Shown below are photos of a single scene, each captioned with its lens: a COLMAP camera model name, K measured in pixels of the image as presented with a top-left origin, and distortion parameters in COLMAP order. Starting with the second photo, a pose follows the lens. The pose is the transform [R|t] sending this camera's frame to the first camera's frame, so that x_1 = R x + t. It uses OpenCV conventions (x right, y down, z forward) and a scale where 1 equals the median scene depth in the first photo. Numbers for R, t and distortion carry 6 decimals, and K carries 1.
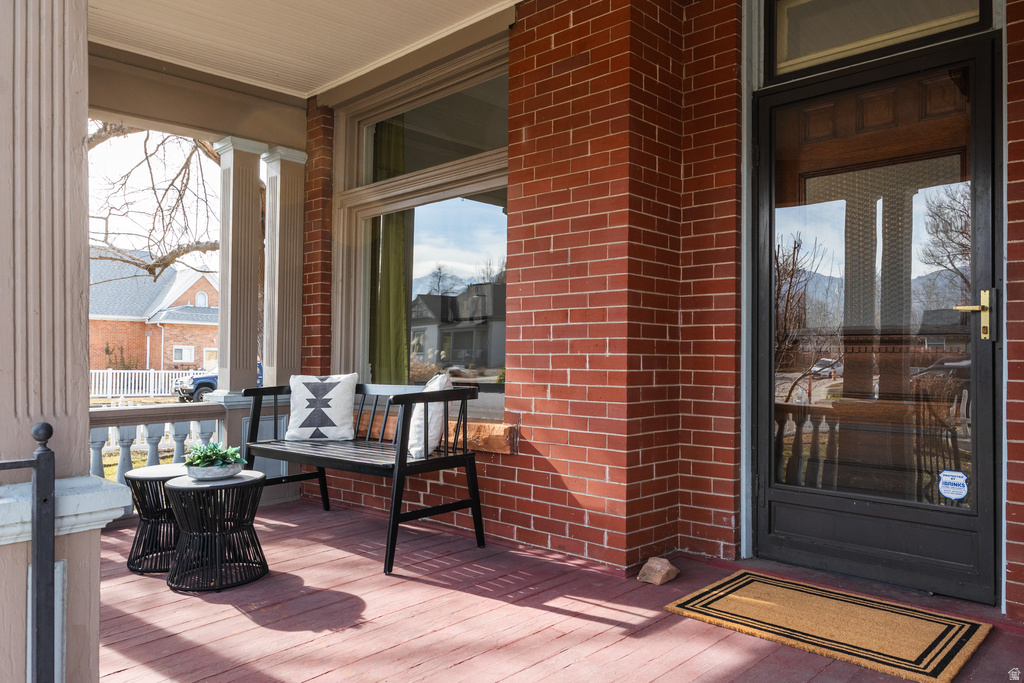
lens RADIAL K [[731.9, 0, 512.0], [0, 731.9, 341.5], [0, 0, 1]] dist [0.003400, 0.001518]
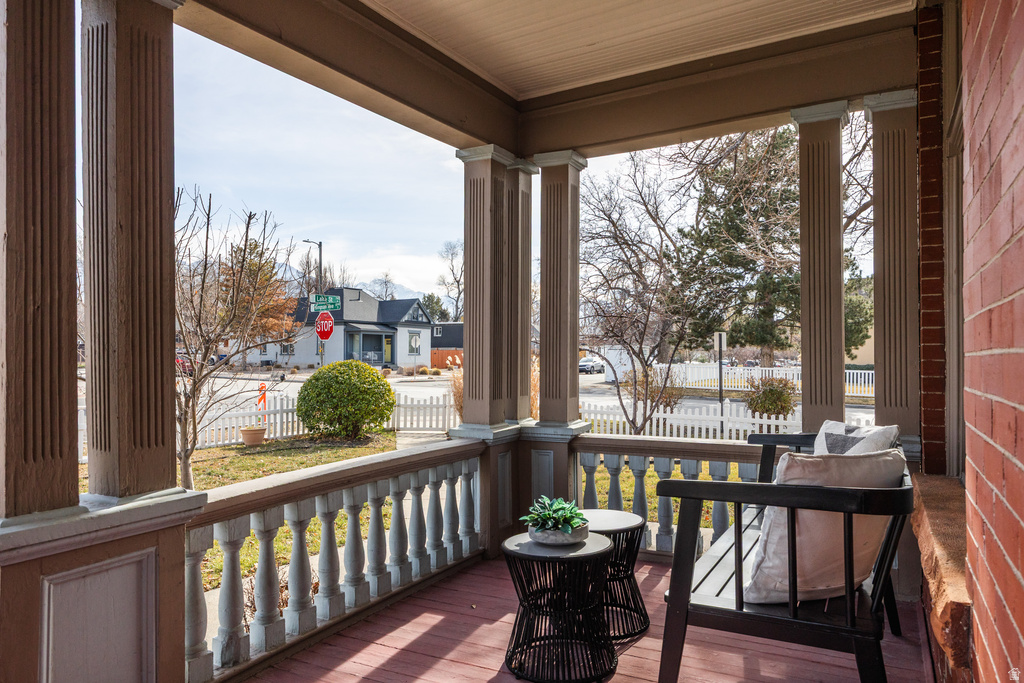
lens RADIAL K [[668.0, 0, 512.0], [0, 668.0, 341.5], [0, 0, 1]] dist [0.000396, -0.000137]
pose [[0.246615, -0.028898, -0.968683, 0.391059], [0.033107, 0.999223, -0.021380, -0.039751], [0.968548, -0.026798, 0.247380, 0.845679]]
